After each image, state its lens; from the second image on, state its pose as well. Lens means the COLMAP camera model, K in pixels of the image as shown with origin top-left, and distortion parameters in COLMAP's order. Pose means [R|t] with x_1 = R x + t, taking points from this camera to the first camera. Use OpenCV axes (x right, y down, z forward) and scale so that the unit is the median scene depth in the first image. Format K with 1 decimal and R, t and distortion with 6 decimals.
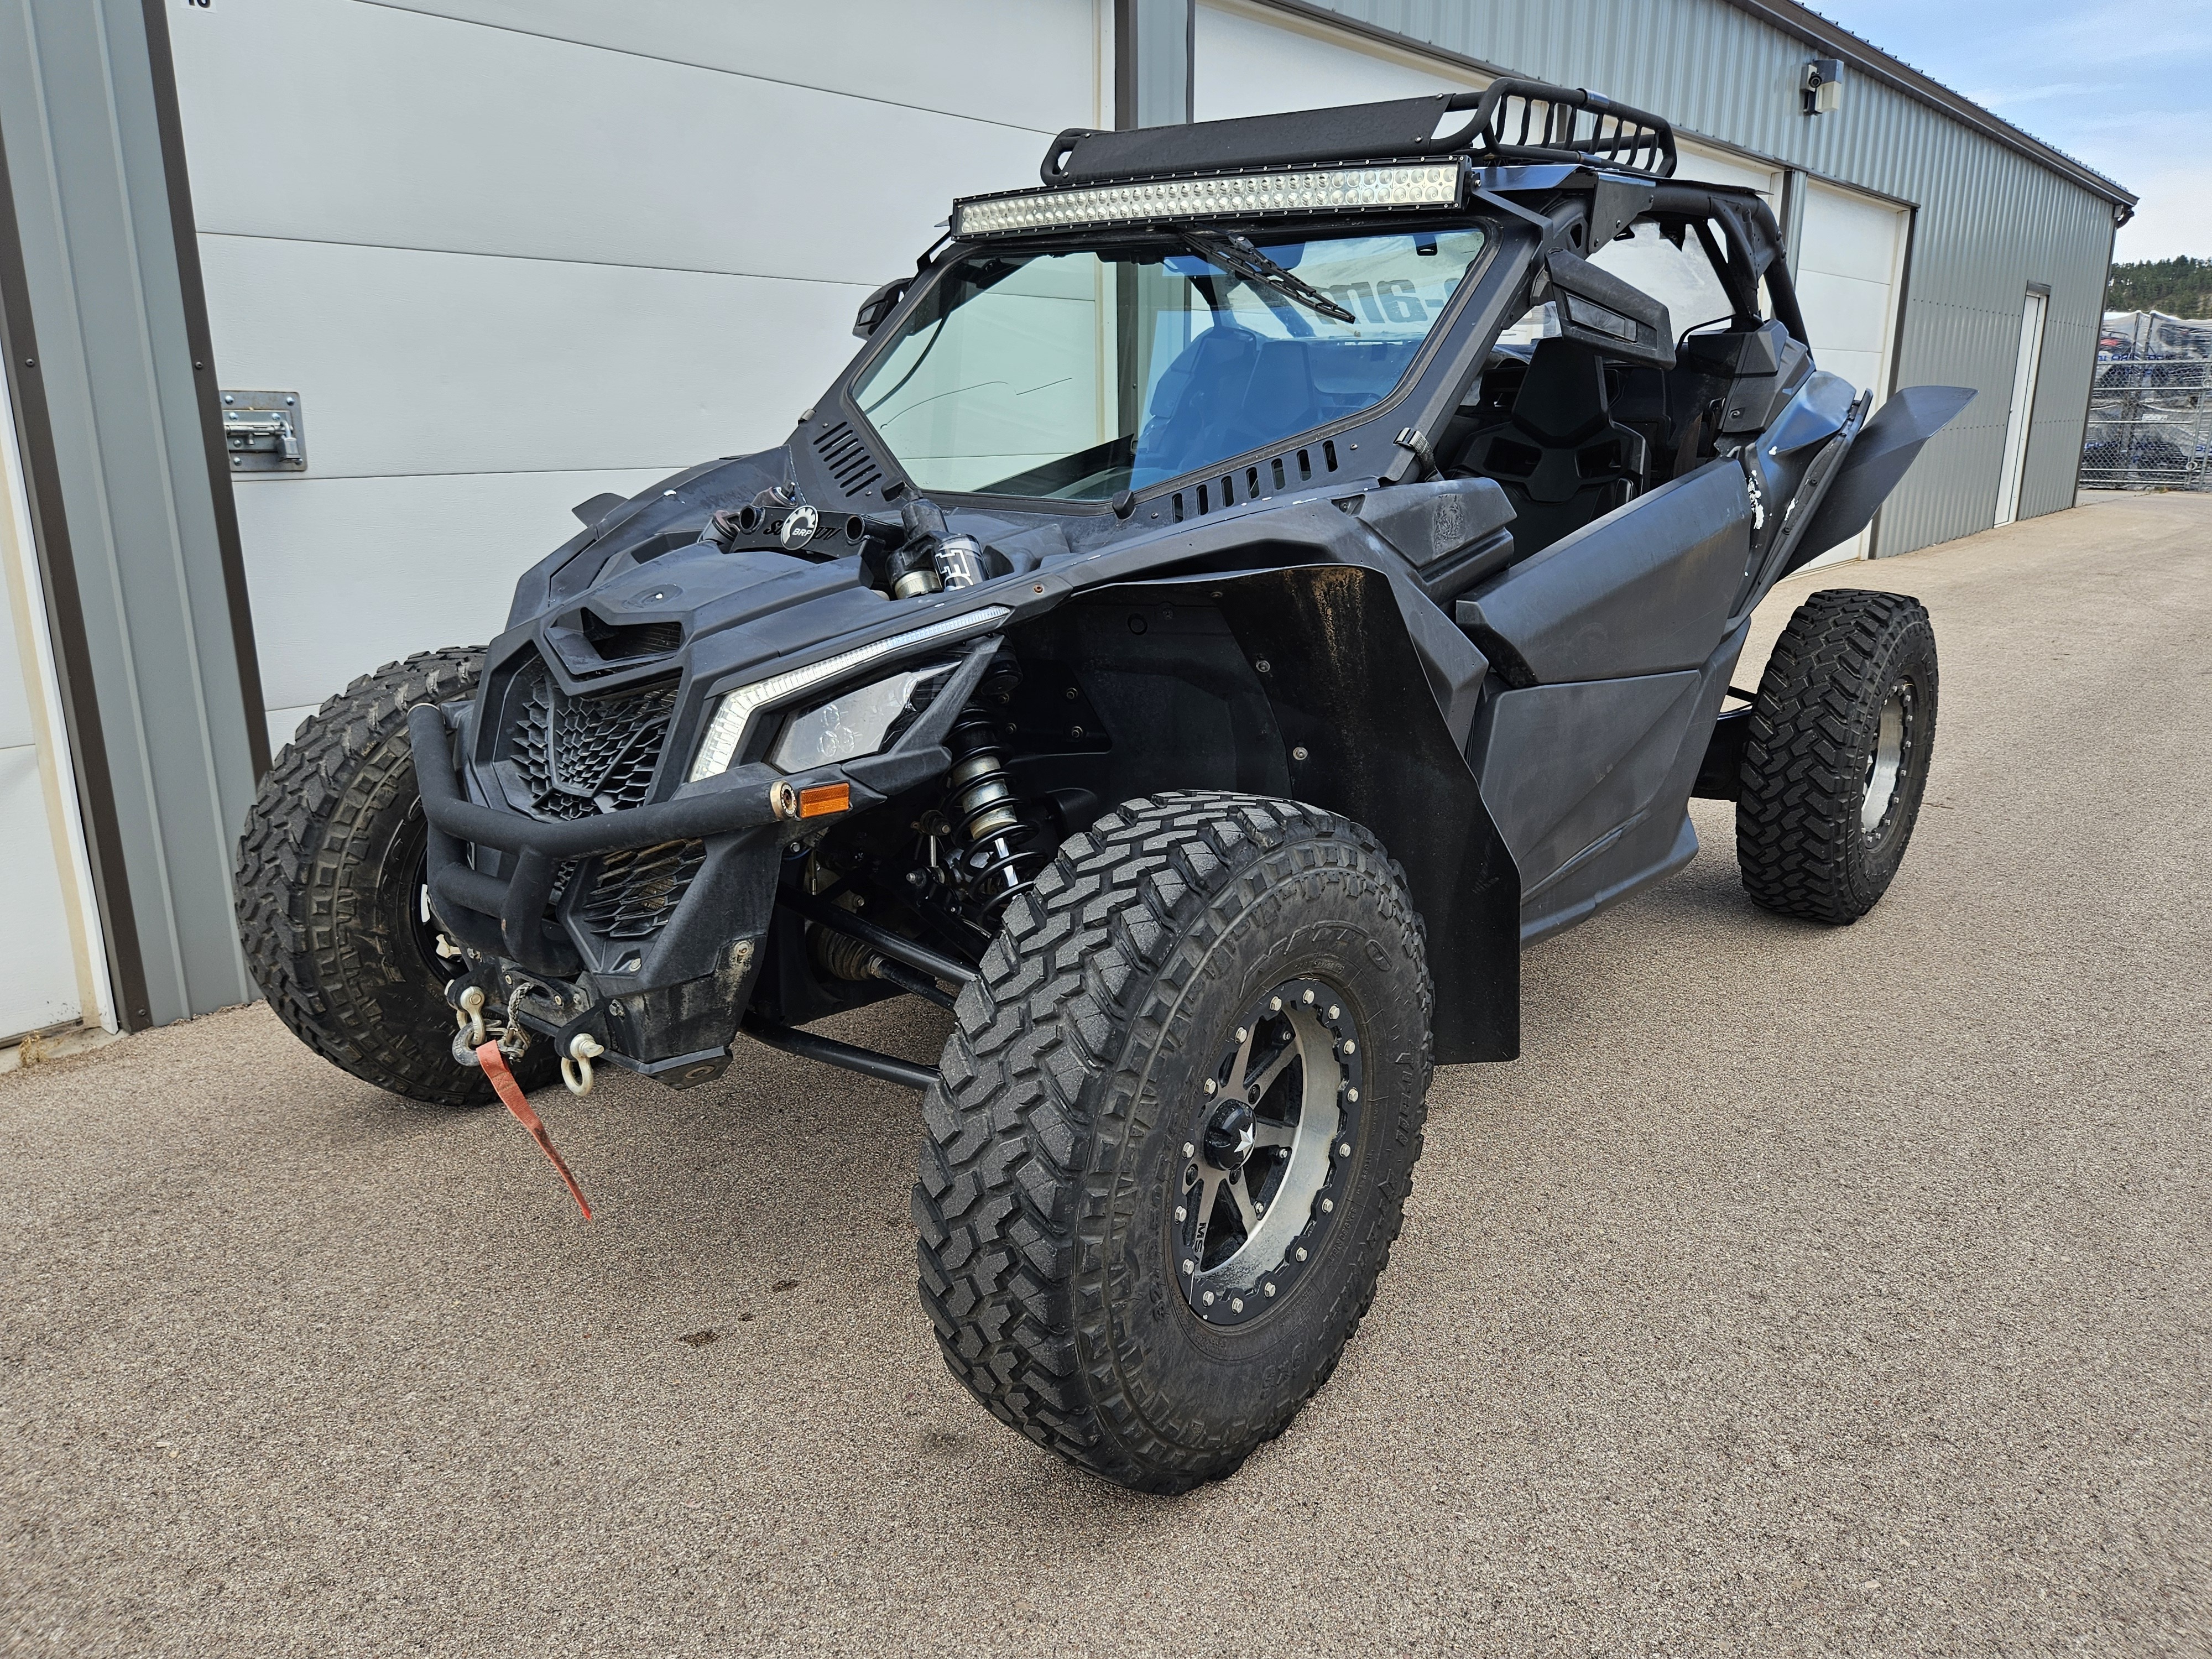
lens RADIAL K [[1613.8, 0, 1105.2], [0, 1613.8, 833.7], [0, 0, 1]] dist [0.035384, -0.011335]
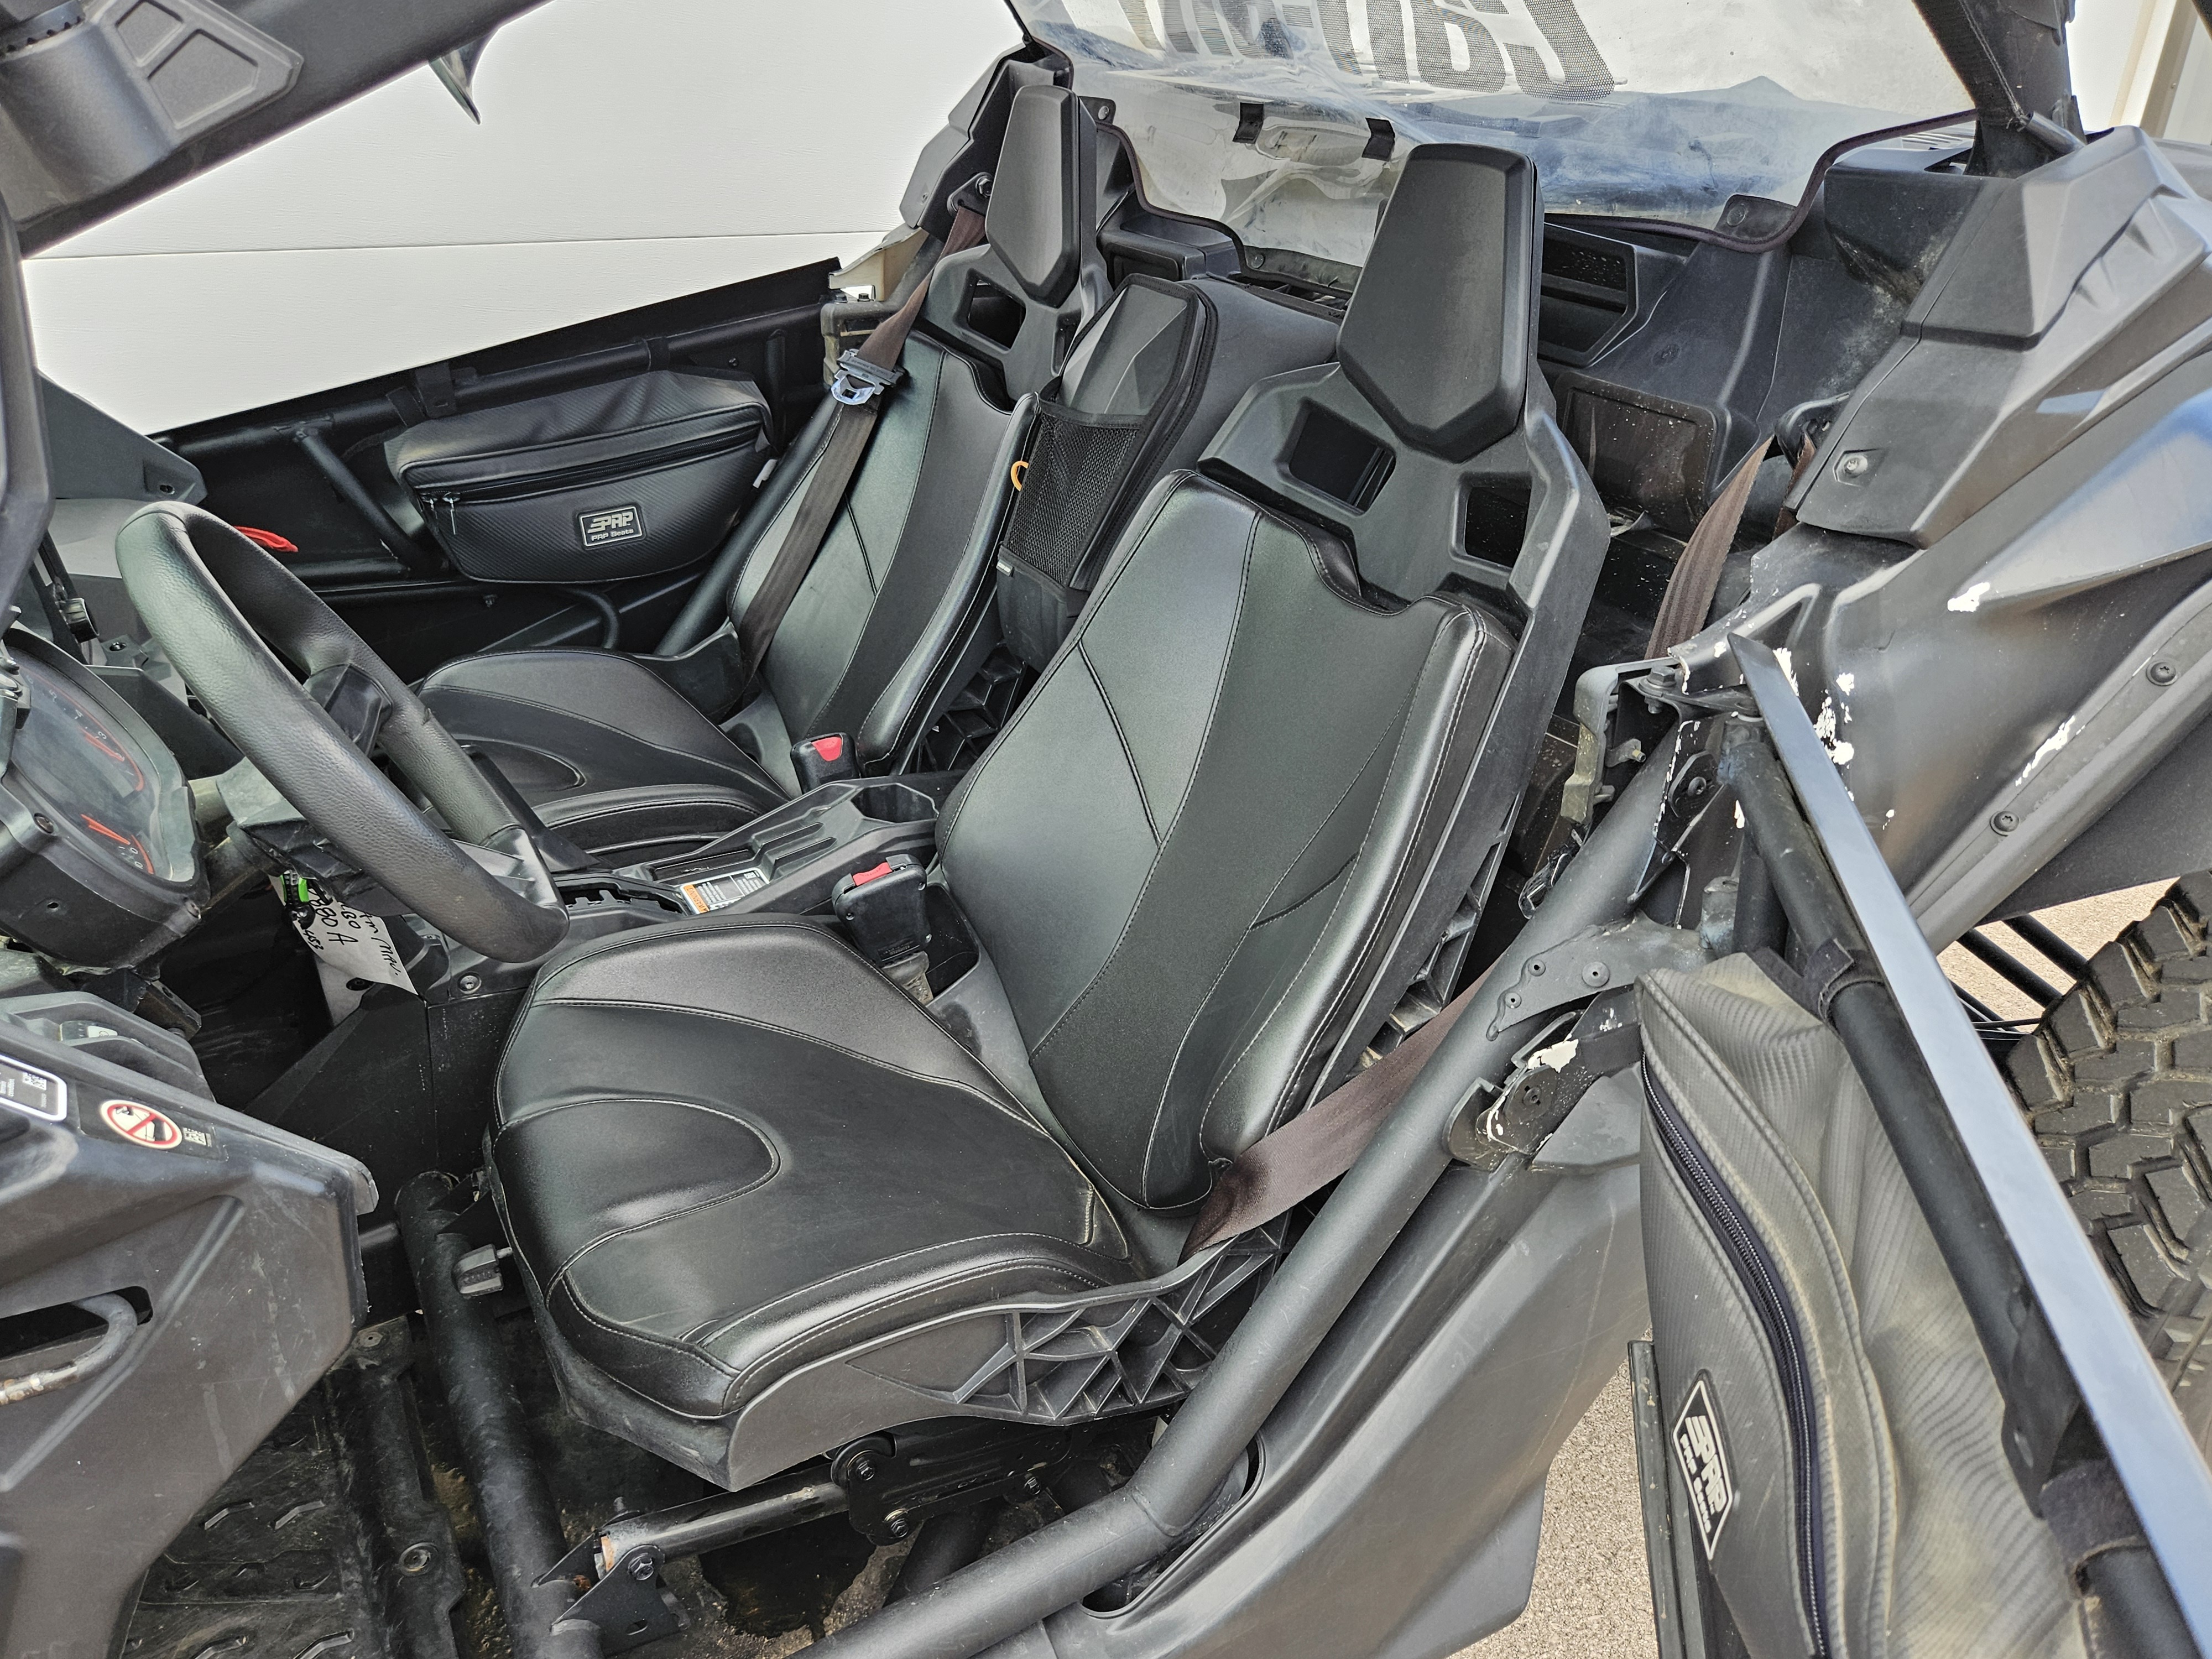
lens RADIAL K [[1613.8, 0, 1103.2], [0, 1613.8, 830.3], [0, 0, 1]] dist [0.035384, -0.011335]
pose [[0.924347, 0.194013, -0.328544, 0.365607], [-0.120862, 0.965615, 0.230176, -0.242113], [0.361904, -0.173054, 0.916012, 0.644796]]
